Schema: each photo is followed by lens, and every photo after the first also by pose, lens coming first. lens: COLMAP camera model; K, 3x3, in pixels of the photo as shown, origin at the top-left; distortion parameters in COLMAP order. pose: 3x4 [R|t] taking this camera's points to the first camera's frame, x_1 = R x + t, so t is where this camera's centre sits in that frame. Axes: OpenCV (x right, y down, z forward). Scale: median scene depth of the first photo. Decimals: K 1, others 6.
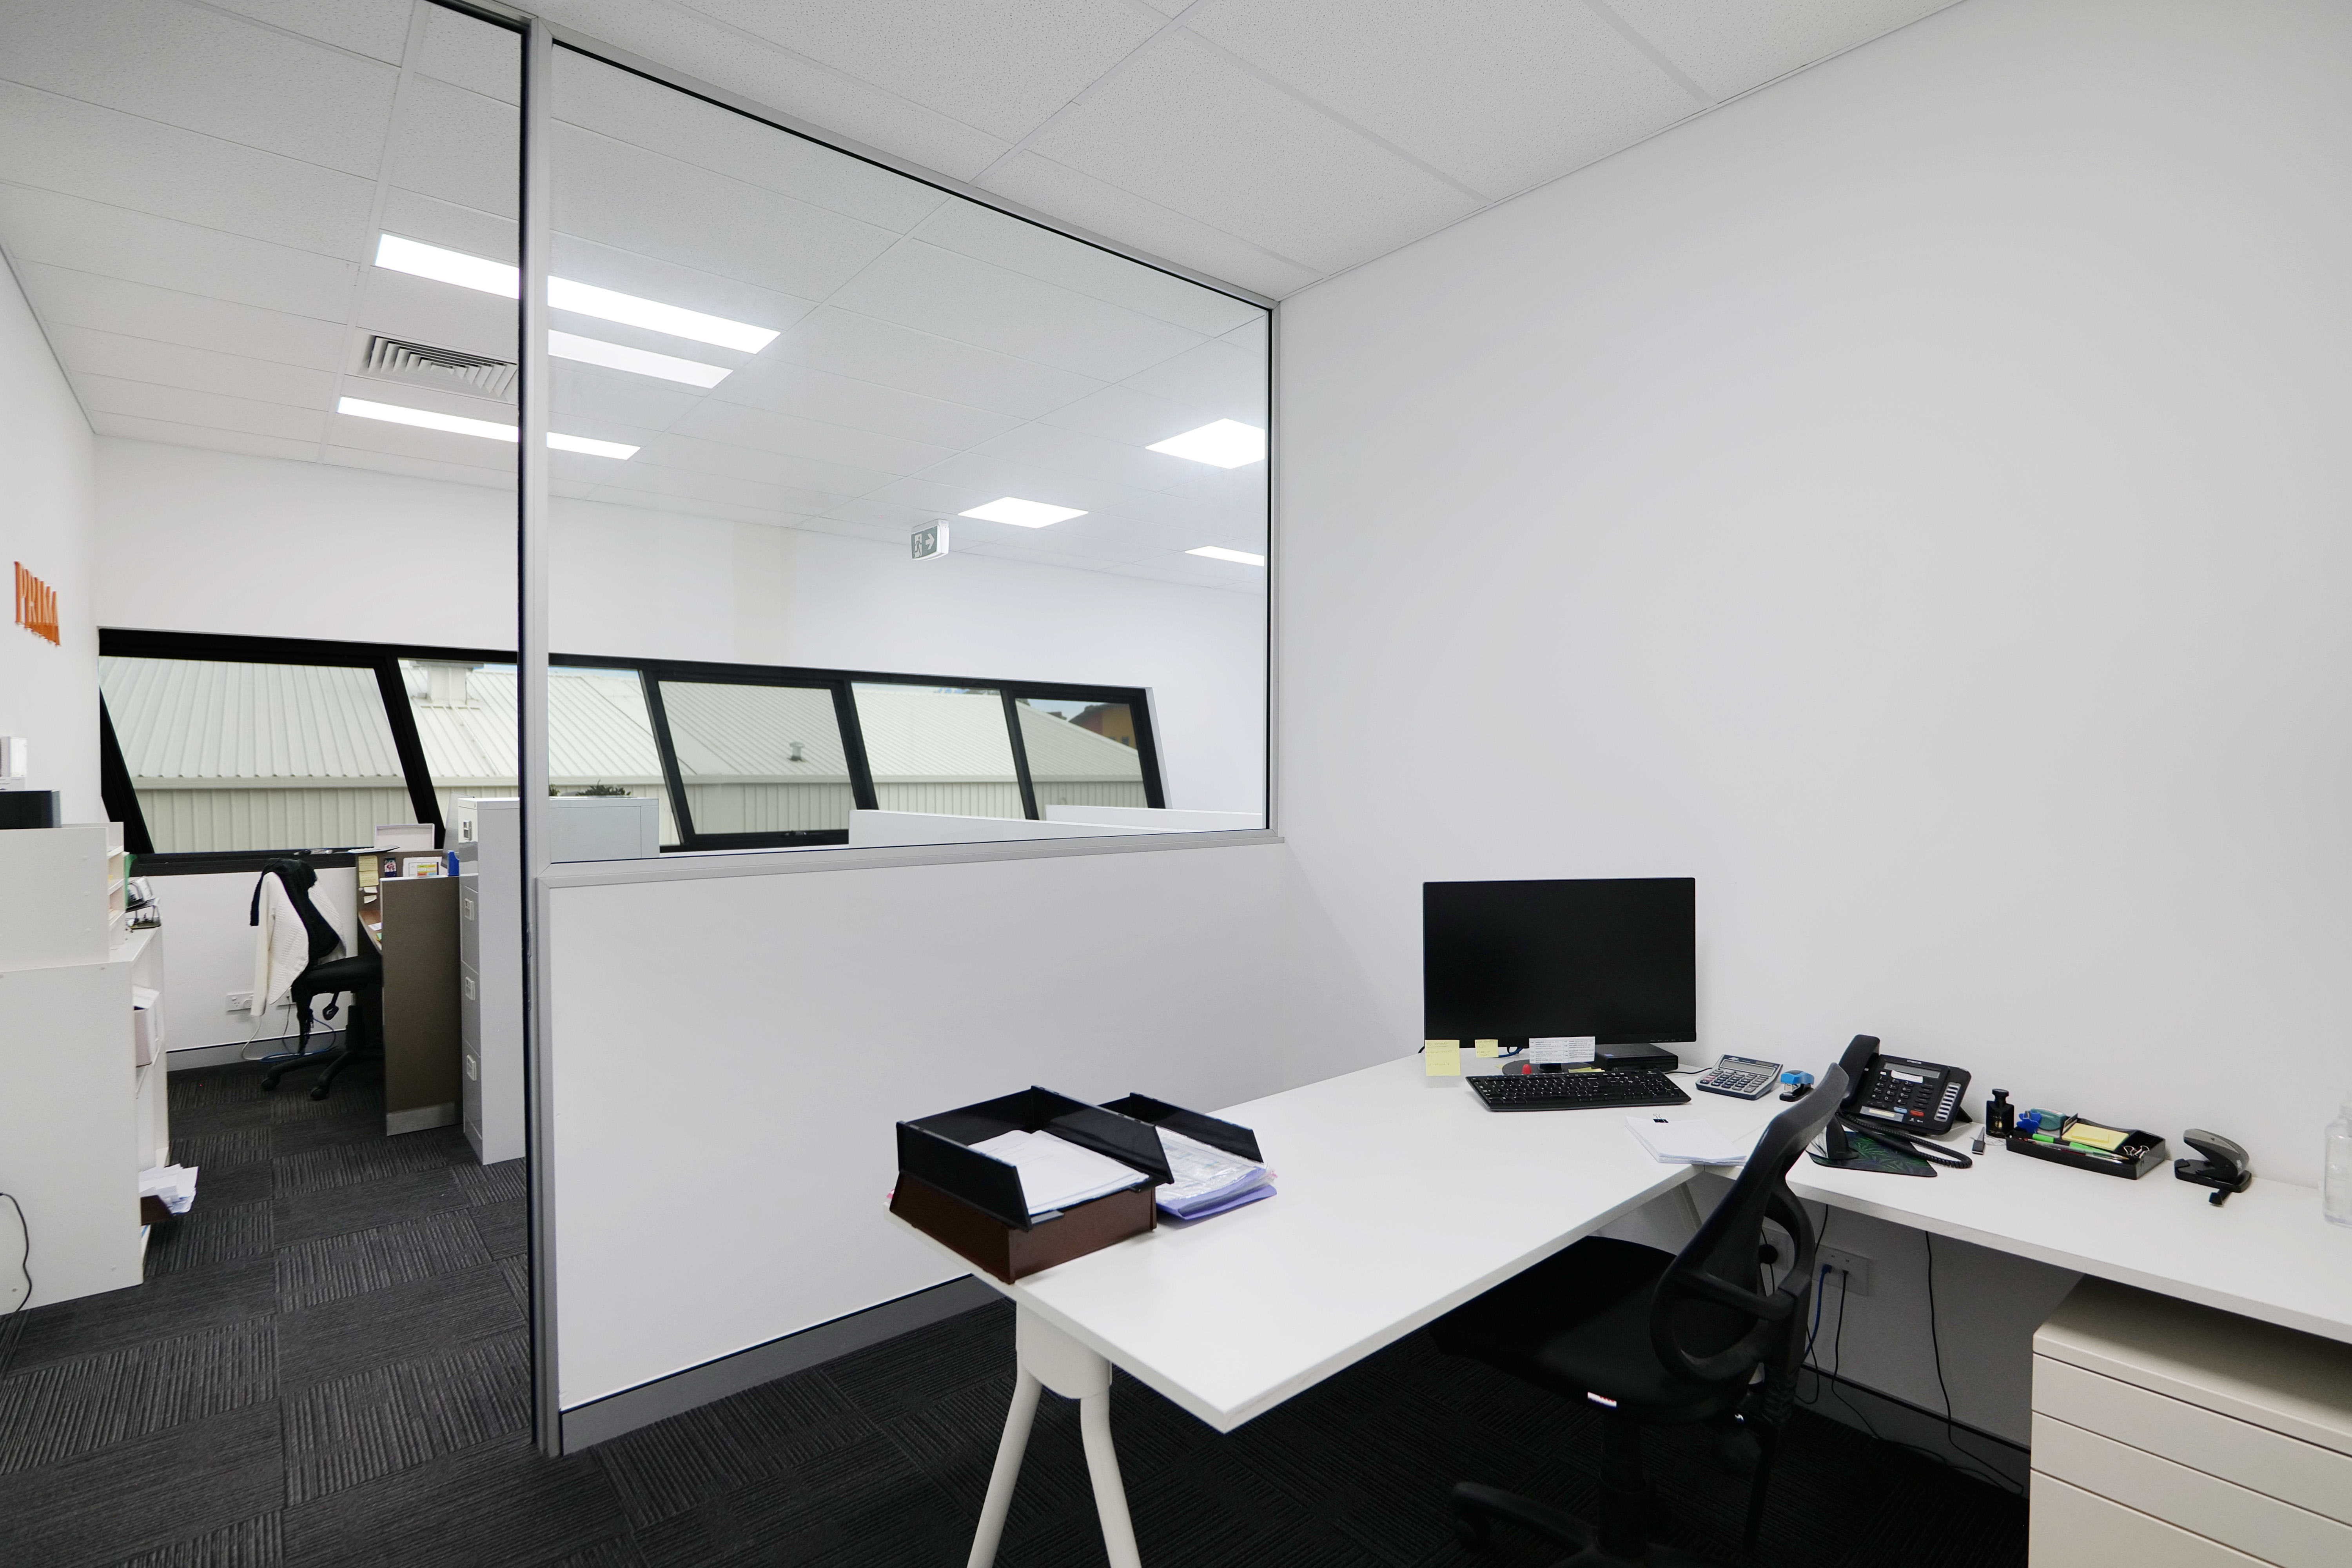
lens RADIAL K [[1086.0, 0, 1176.0], [0, 1086.0, 784.0], [0, 0, 1]] dist [-0.050691, -0.000187]
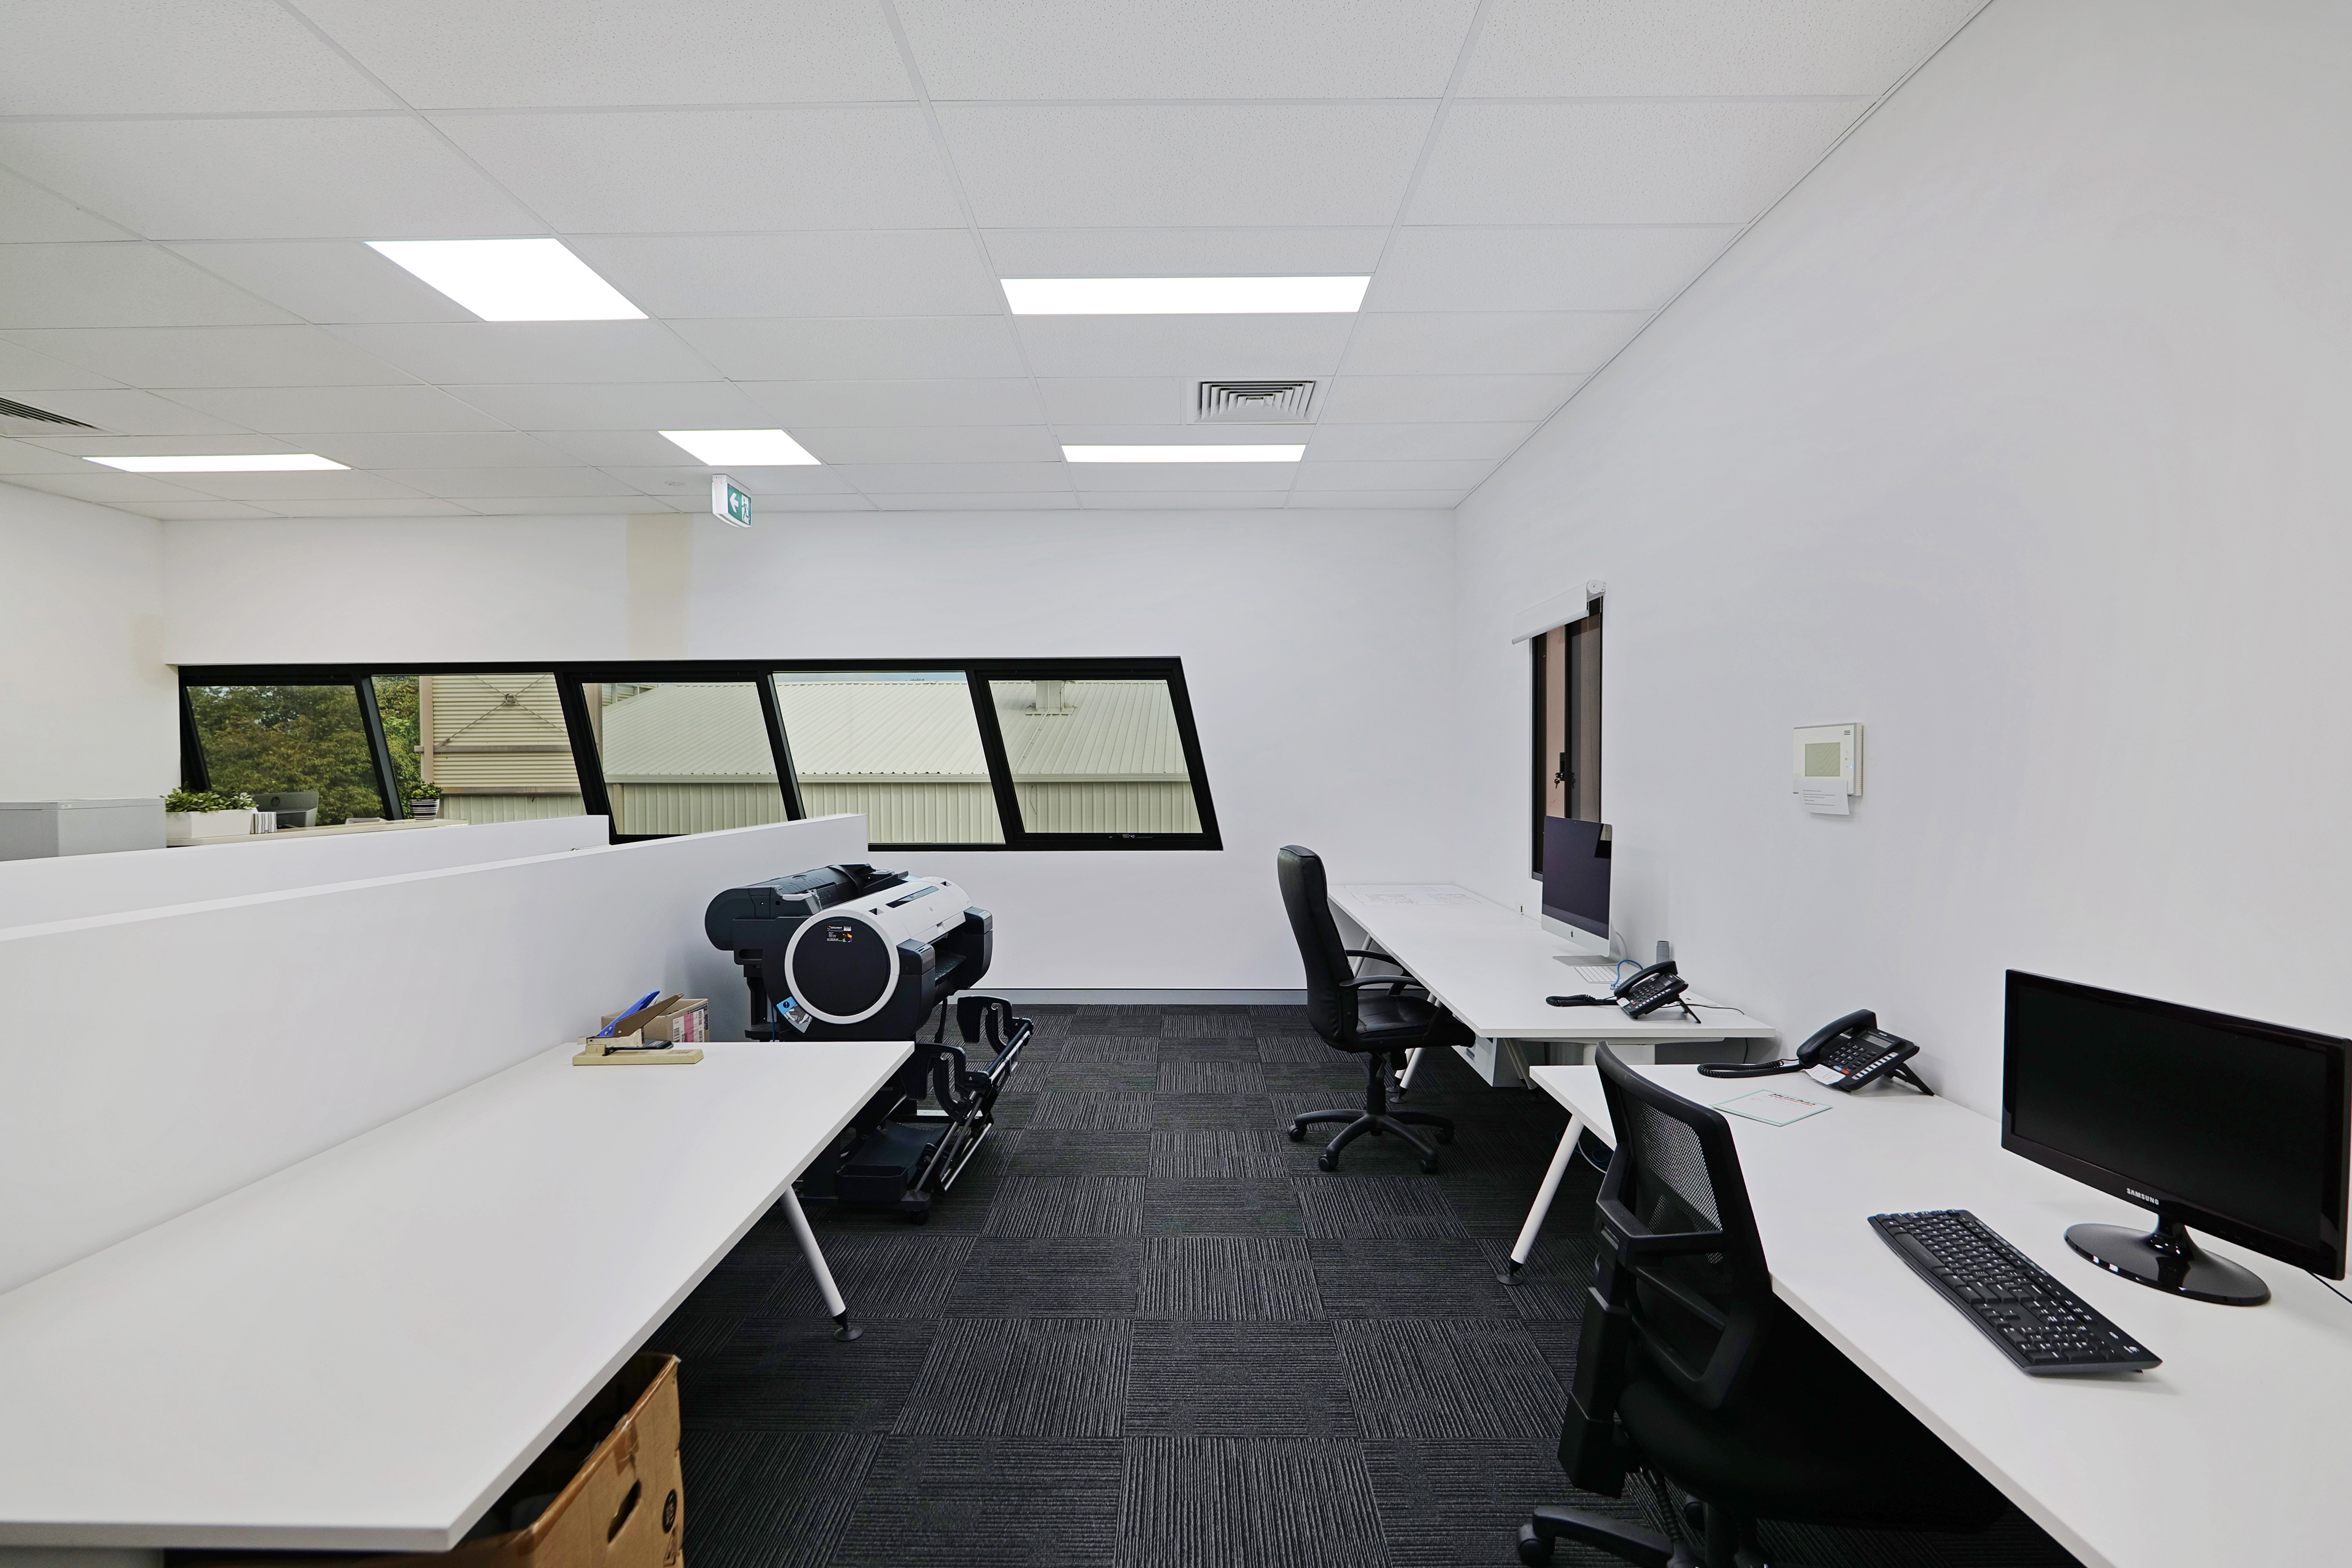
lens RADIAL K [[1157.2, 0, 1176.0], [0, 1157.2, 784.0], [0, 0, 1]] dist [-0.000723, -0.000090]
pose [[0.733781, 0.006022, -0.679359, 0.442992], [-0.003873, 0.999982, 0.004681, -0.004512], [0.679375, -0.000804, 0.733791, 0.373752]]
